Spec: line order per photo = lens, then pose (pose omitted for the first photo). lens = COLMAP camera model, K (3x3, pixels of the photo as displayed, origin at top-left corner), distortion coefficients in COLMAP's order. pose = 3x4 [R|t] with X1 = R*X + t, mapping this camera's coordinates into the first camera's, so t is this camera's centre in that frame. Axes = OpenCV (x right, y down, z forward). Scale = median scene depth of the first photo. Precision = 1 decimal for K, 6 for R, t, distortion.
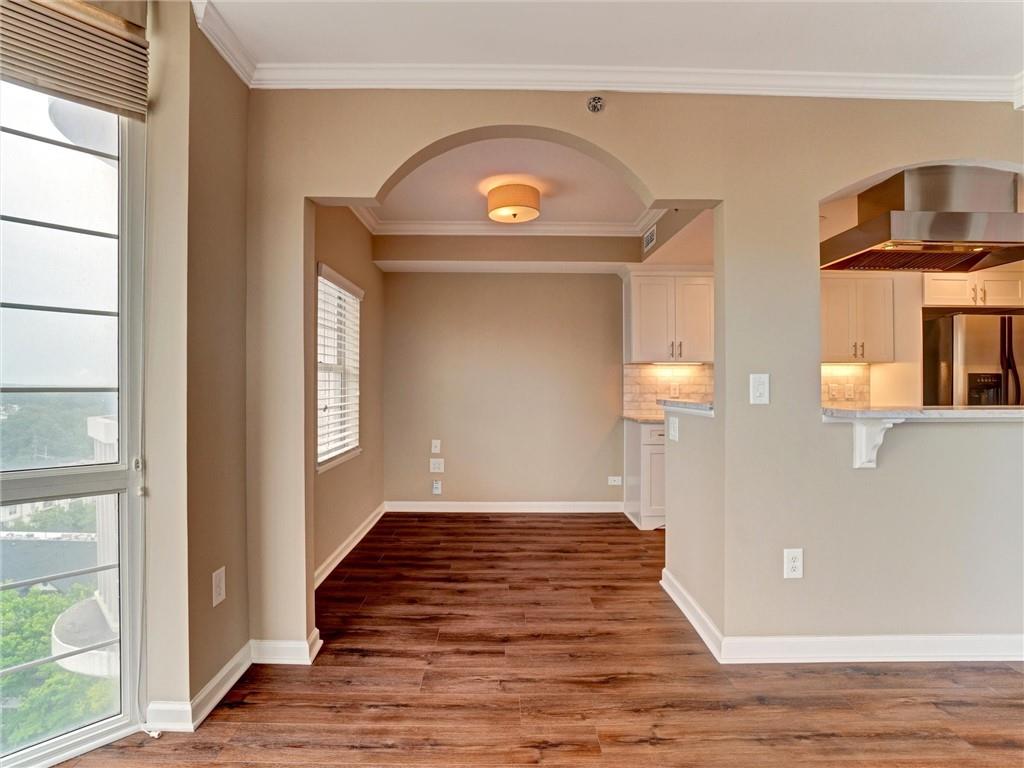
lens RADIAL K [[518.9, 0, 499.9], [0, 518.9, 366.1], [0, 0, 1]] dist [-0.065756, 0.019461]
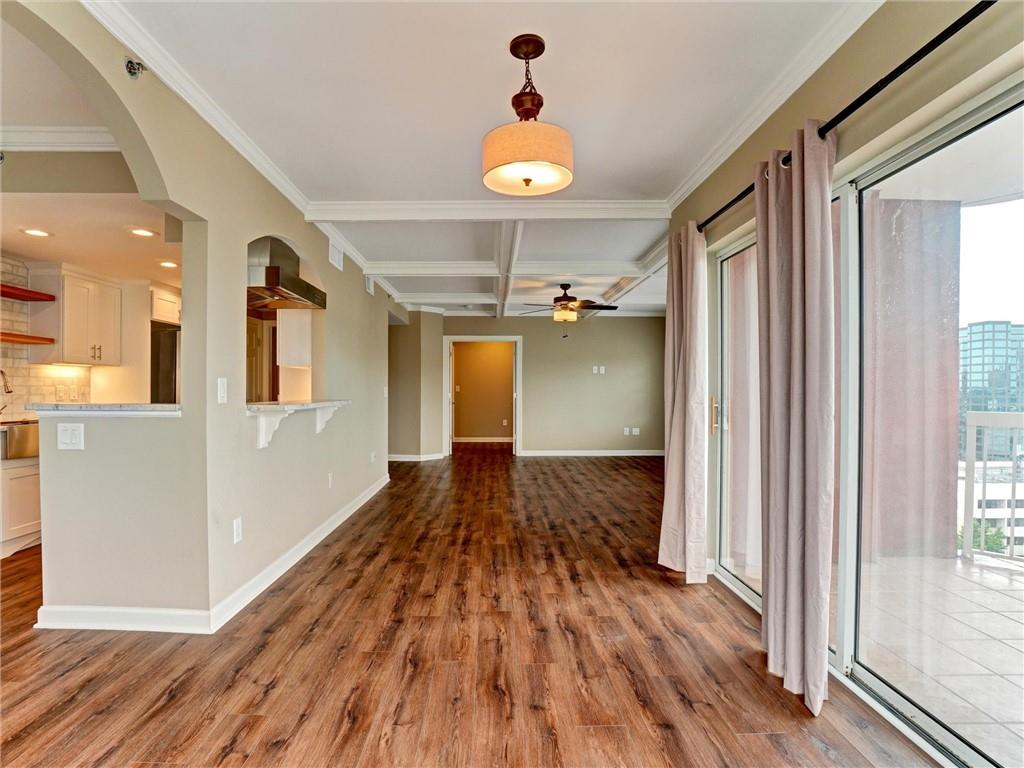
lens RADIAL K [[518.9, 0, 499.9], [0, 518.9, 366.1], [0, 0, 1]] dist [-0.065756, 0.019461]
pose [[0.000491, 0.032012, 0.999487, -0.707935], [-0.035001, 0.998876, -0.031975, -0.000914], [-0.999387, -0.034968, 0.001611, 0.364301]]
